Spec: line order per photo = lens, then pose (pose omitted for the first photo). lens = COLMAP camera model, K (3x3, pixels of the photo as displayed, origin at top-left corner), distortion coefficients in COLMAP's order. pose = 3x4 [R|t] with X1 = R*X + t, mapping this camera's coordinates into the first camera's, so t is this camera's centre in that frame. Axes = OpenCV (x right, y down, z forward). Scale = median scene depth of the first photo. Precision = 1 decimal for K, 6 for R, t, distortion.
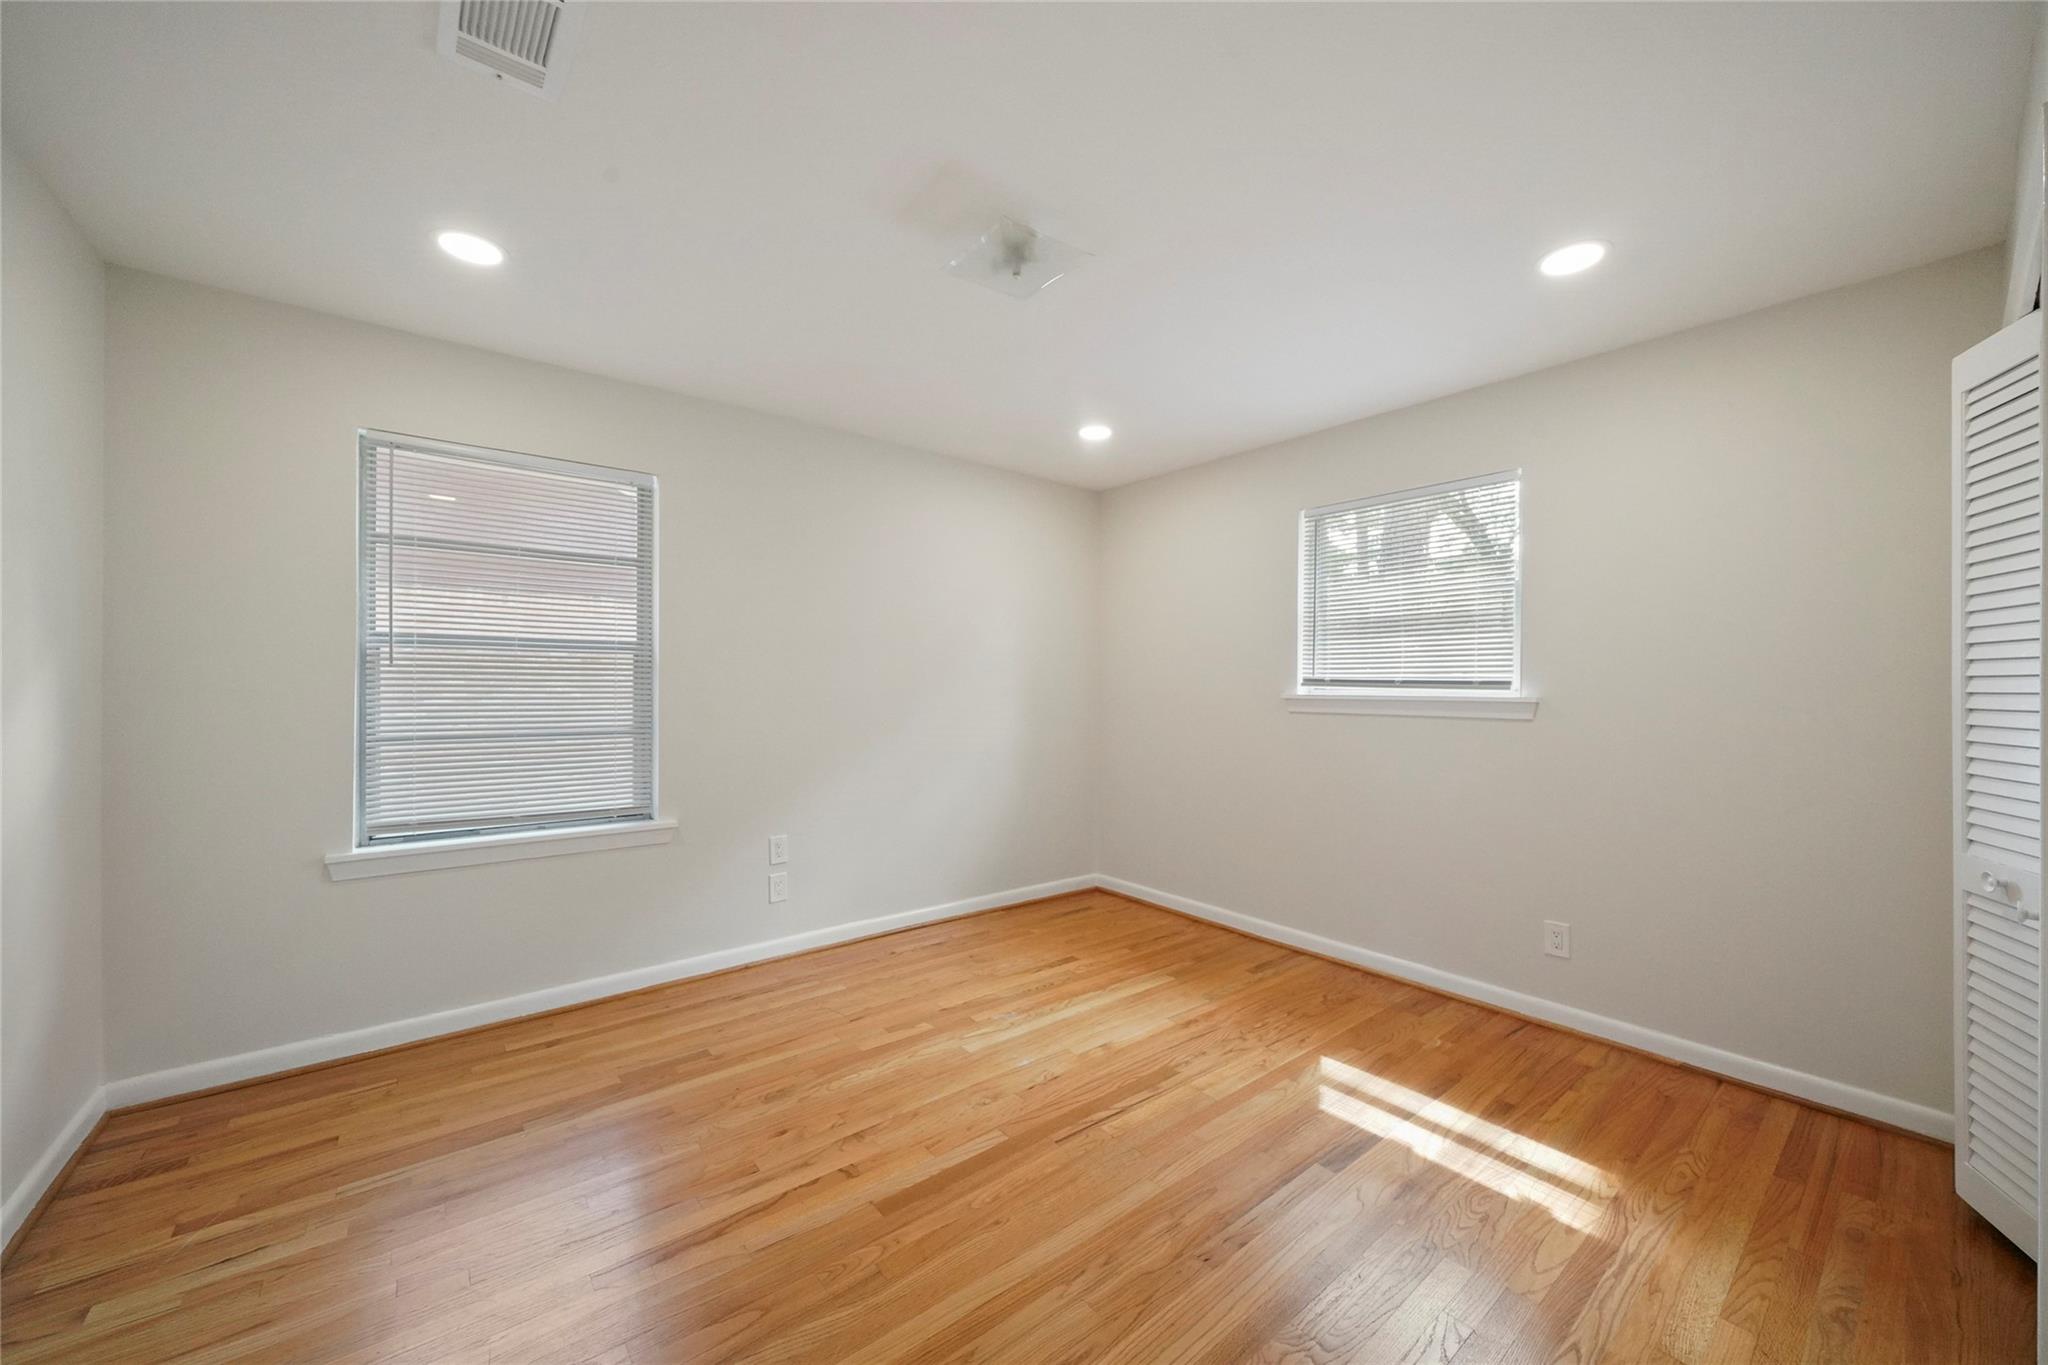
lens RADIAL K [[781.3, 0, 1018.6], [0, 781.3, 690.2], [0, 0, 1]] dist [-0.000312, -0.000111]
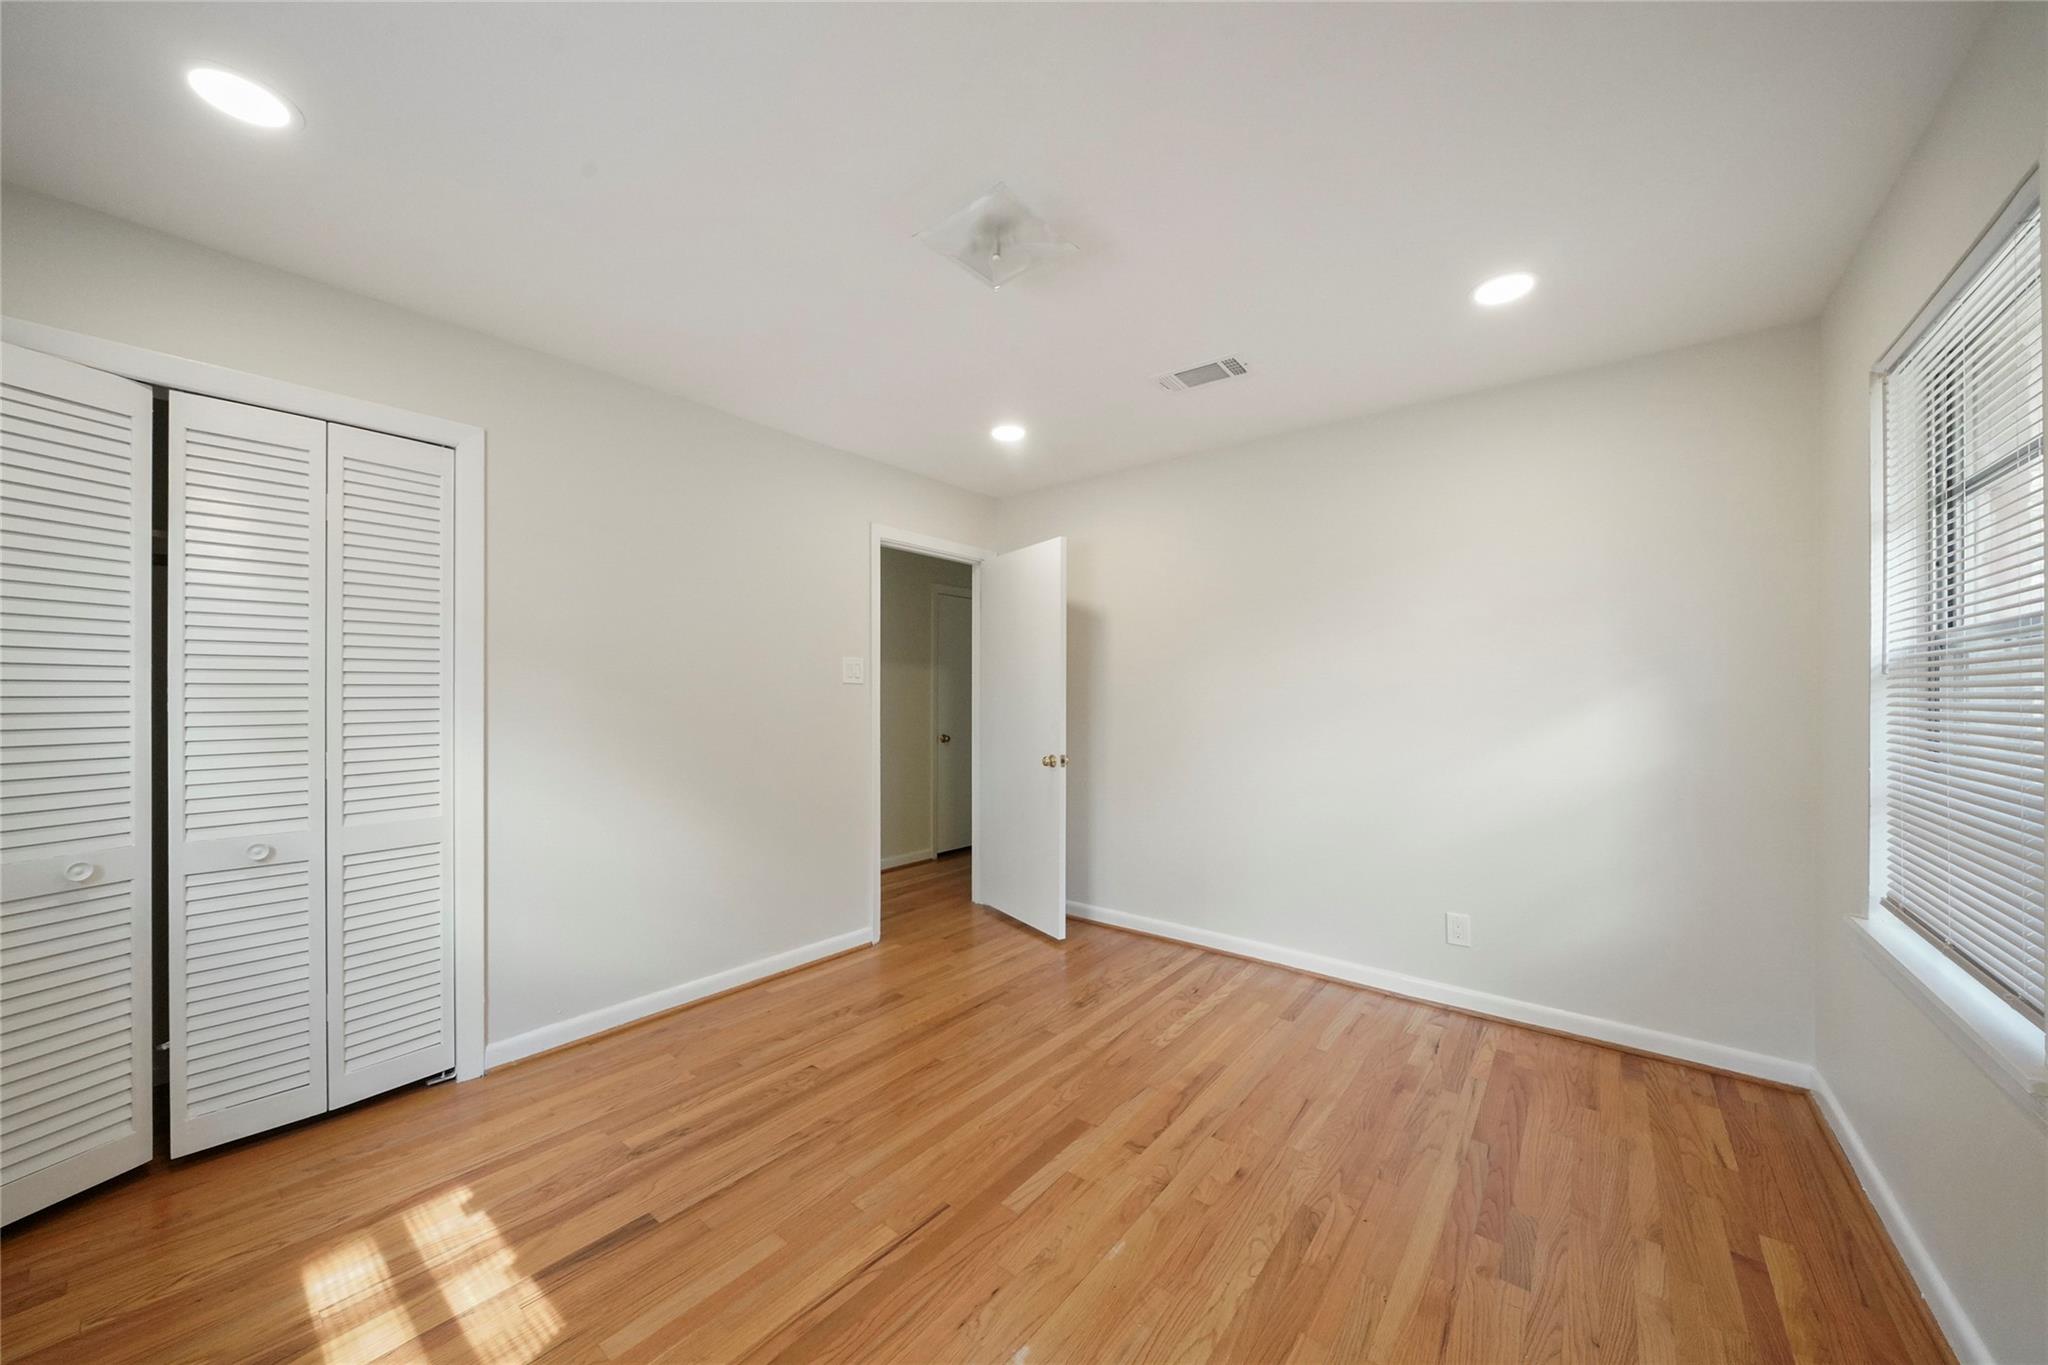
lens RADIAL K [[726.4, 0, 1023.3], [0, 726.4, 690.0], [0, 0, 1]] dist [-0.000702, -0.000042]
pose [[-0.975032, -0.009478, -0.221861, 0.160388], [-0.008861, 0.999954, -0.003775, -0.014266], [0.221886, -0.001715, -0.975071, 1.896052]]
